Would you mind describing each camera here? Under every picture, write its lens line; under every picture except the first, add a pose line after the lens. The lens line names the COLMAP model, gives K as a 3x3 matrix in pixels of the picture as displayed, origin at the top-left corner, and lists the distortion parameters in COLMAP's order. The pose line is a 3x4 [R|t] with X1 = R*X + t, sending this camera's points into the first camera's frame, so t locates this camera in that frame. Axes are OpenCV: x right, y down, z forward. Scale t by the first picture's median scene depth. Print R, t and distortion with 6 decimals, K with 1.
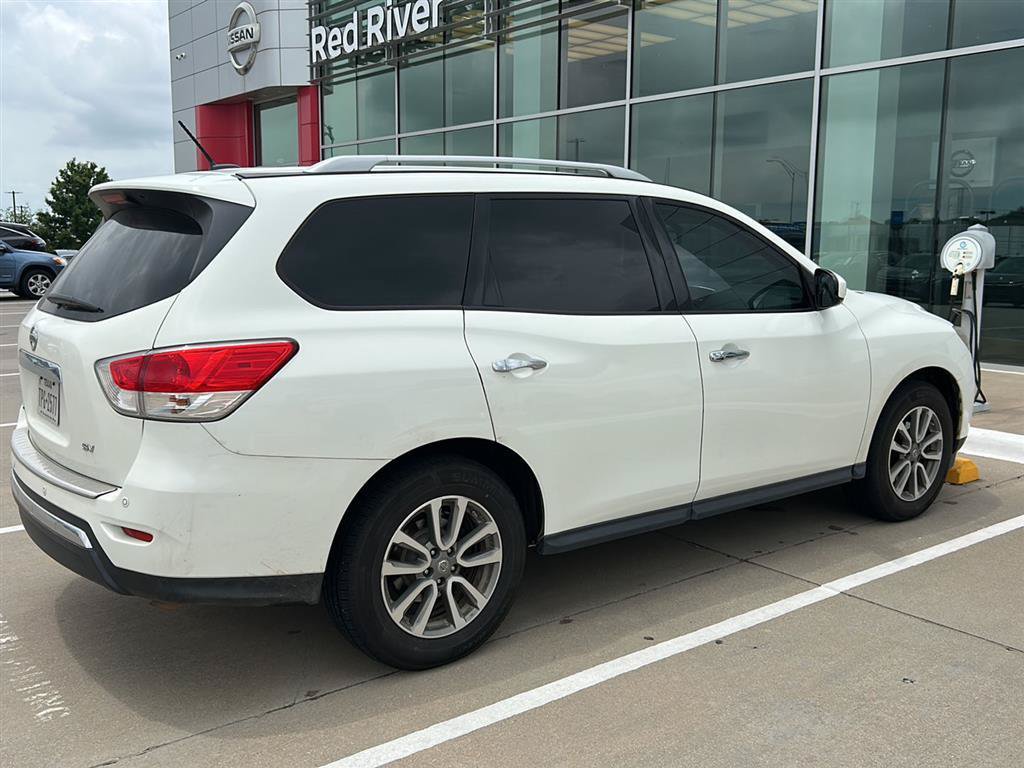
lens RADIAL K [[1011.4, 0, 507.1], [0, 1011.4, 382.4], [0, 0, 1]] dist [0.015479, 0.000000]
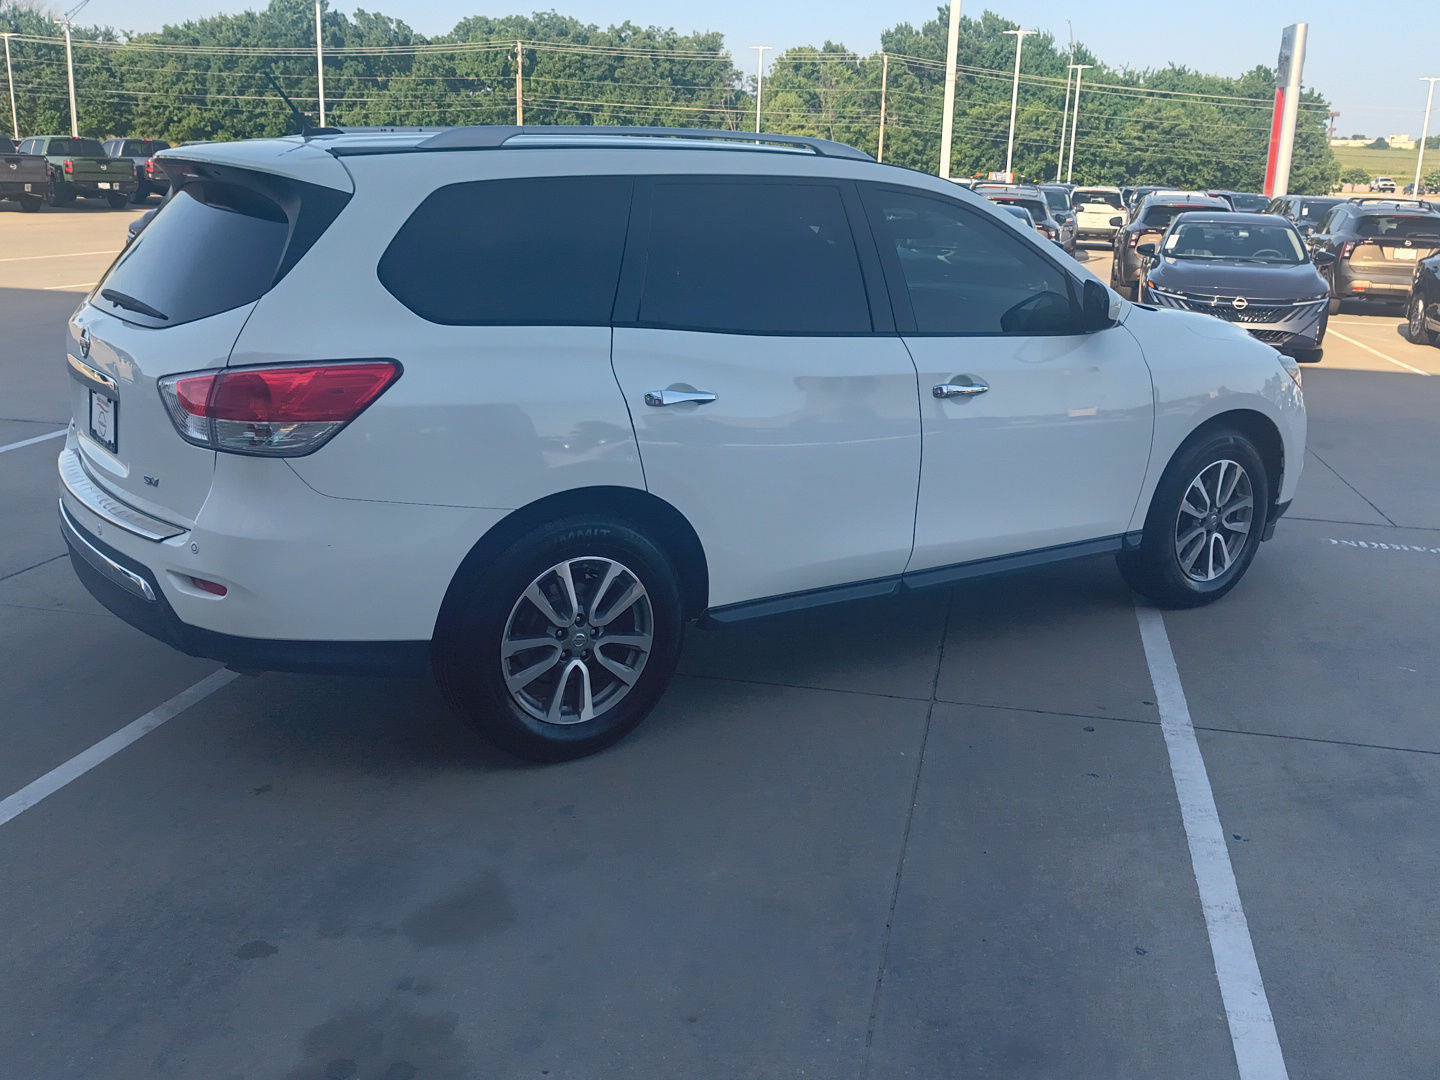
lens RADIAL K [[1422.3, 0, 734.0], [0, 1422.3, 544.6], [0, 0, 1]] dist [0.015479, 0.000000]
pose [[0.999386, 0.034310, -0.007170, 0.069887], [-0.033404, 0.994256, 0.101682, -0.017902], [0.010617, -0.101380, 0.994791, -0.153694]]
